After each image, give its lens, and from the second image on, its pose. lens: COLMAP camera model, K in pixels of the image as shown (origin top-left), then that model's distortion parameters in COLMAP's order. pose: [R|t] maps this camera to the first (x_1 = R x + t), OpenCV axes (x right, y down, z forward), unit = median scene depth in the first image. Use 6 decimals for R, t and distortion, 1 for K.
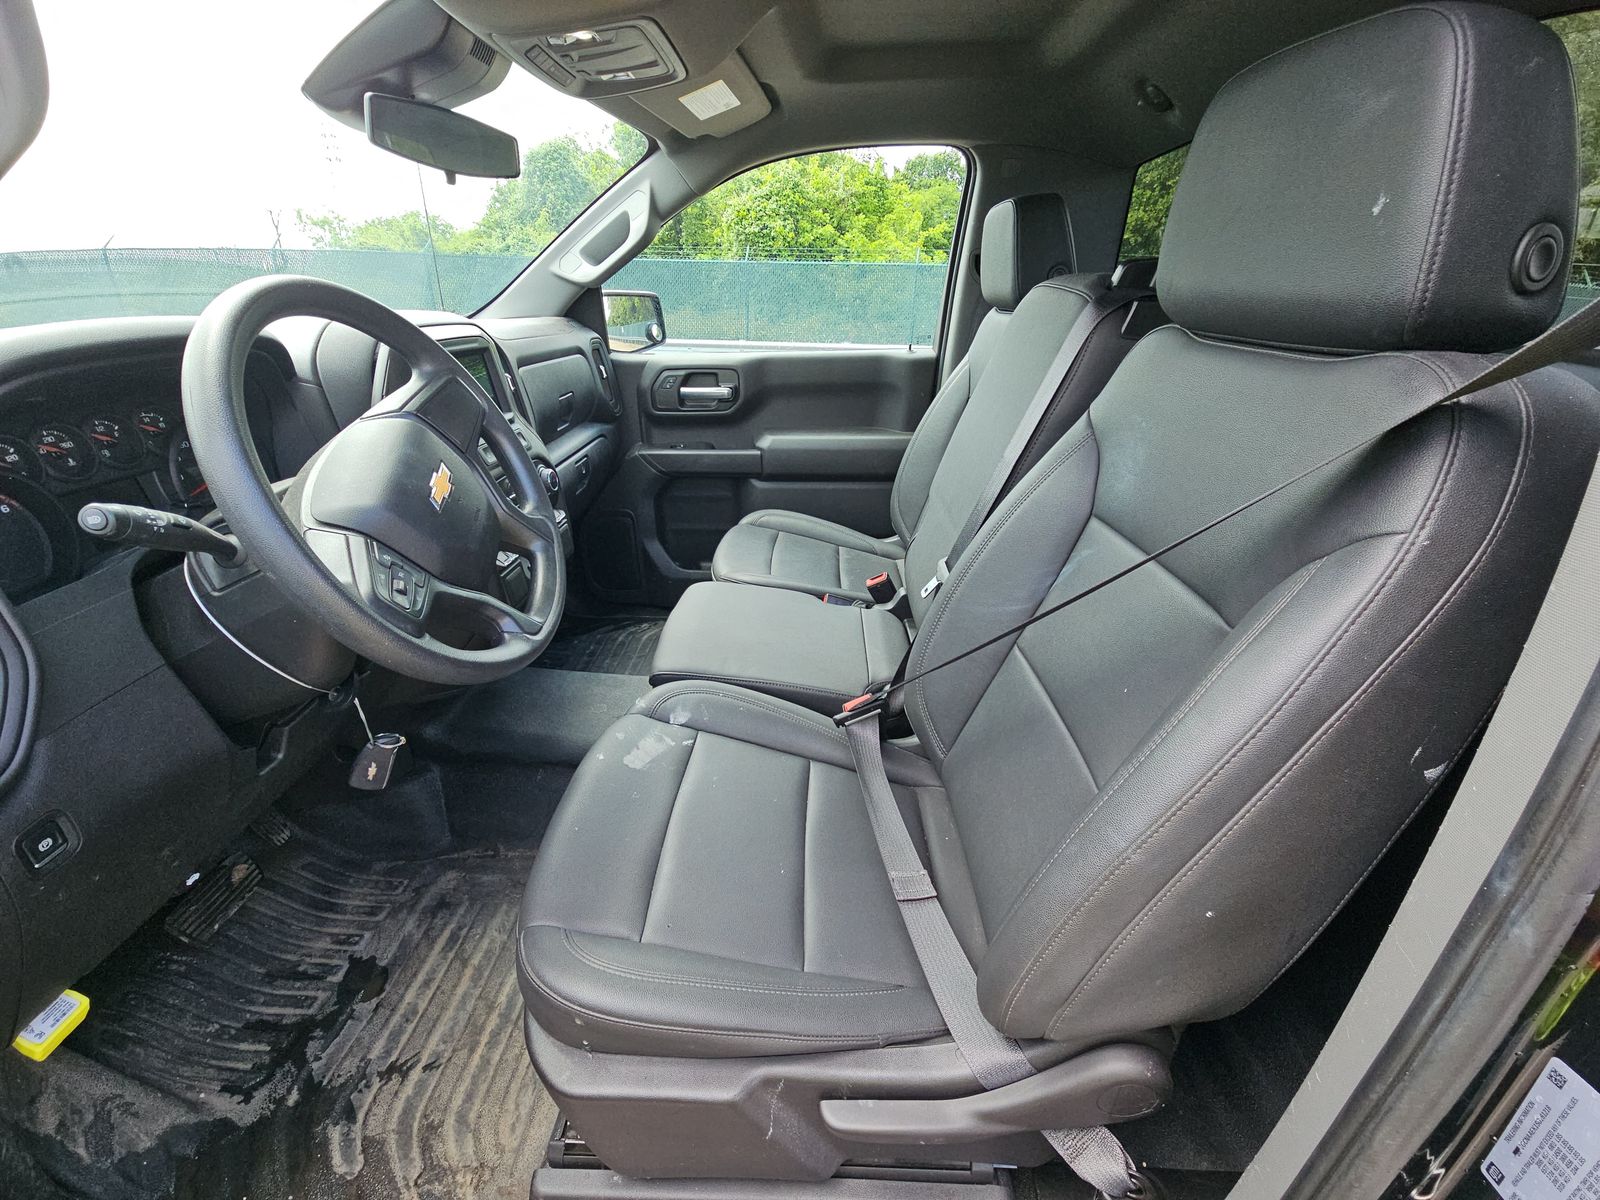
lens RADIAL K [[641.8, 0, 800.0], [0, 641.8, 600.0], [0, 0, 1]] dist [0.011226, -0.009060]
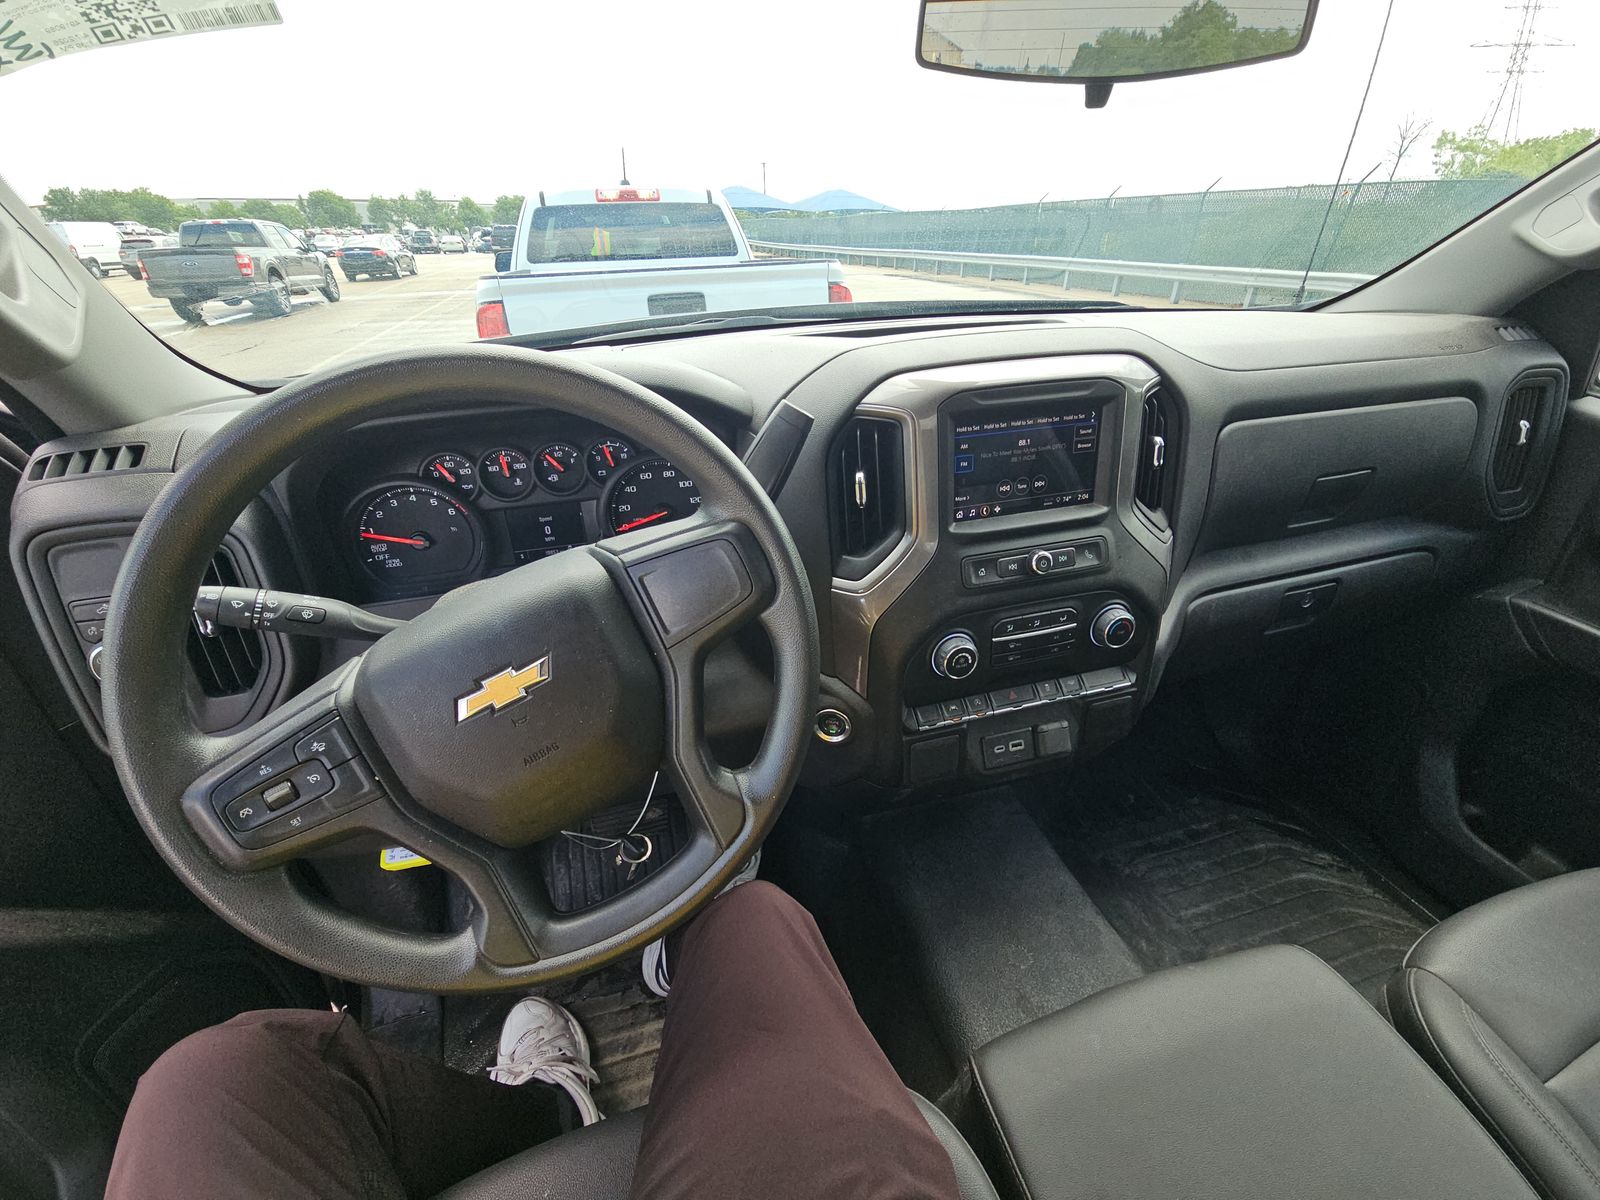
lens RADIAL K [[644.3, 0, 800.0], [0, 644.3, 600.0], [0, 0, 1]] dist [0.013346, -0.008861]
pose [[0.293685, 0.455025, -0.840655, 0.003585], [-0.381542, 0.862145, 0.333364, -0.253843], [0.876456, 0.222841, 0.426811, 0.430104]]
